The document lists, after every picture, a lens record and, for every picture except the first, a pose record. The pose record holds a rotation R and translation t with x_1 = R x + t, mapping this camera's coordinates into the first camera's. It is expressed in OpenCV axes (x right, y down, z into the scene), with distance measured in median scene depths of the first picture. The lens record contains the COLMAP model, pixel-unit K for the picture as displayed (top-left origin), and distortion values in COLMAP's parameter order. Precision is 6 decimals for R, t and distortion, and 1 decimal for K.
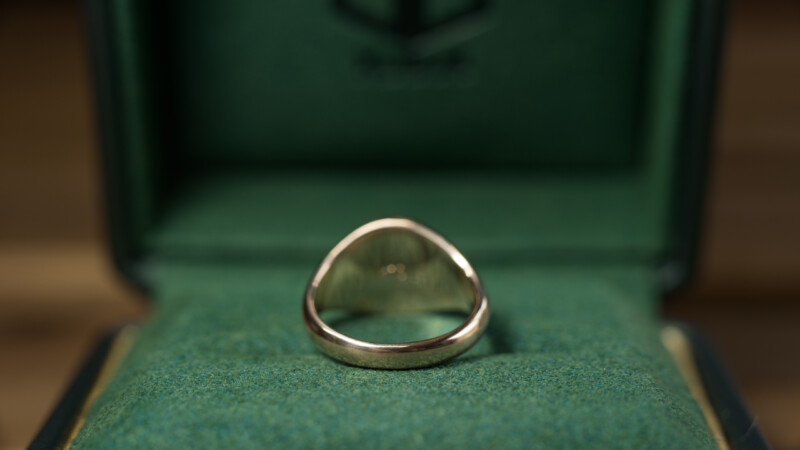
lens RADIAL K [[2156.7, 0, 400.0], [0, 2156.7, 225.0], [0, 0, 1]] dist [-0.044552, -1.022352]
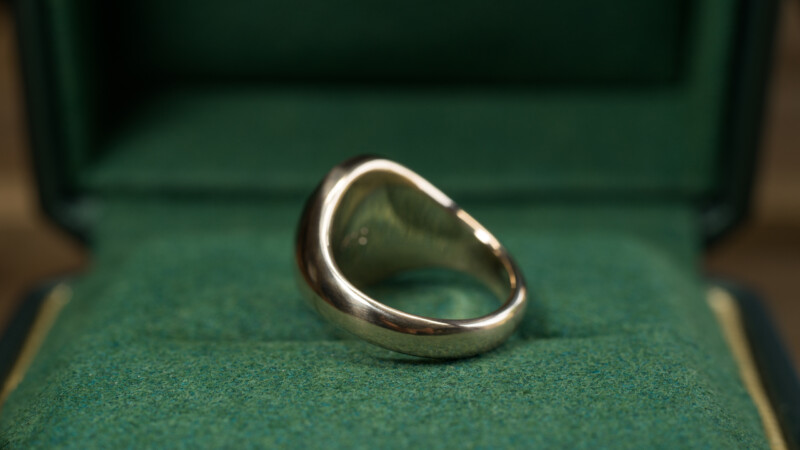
lens RADIAL K [[2156.7, 0, 400.0], [0, 2156.7, 225.0], [0, 0, 1]] dist [-0.044552, -1.022352]
pose [[0.999953, 0.001743, -0.009551, 0.013997], [-0.000788, 0.995070, 0.099173, -0.065211], [0.009677, -0.099161, 0.995024, 0.206893]]
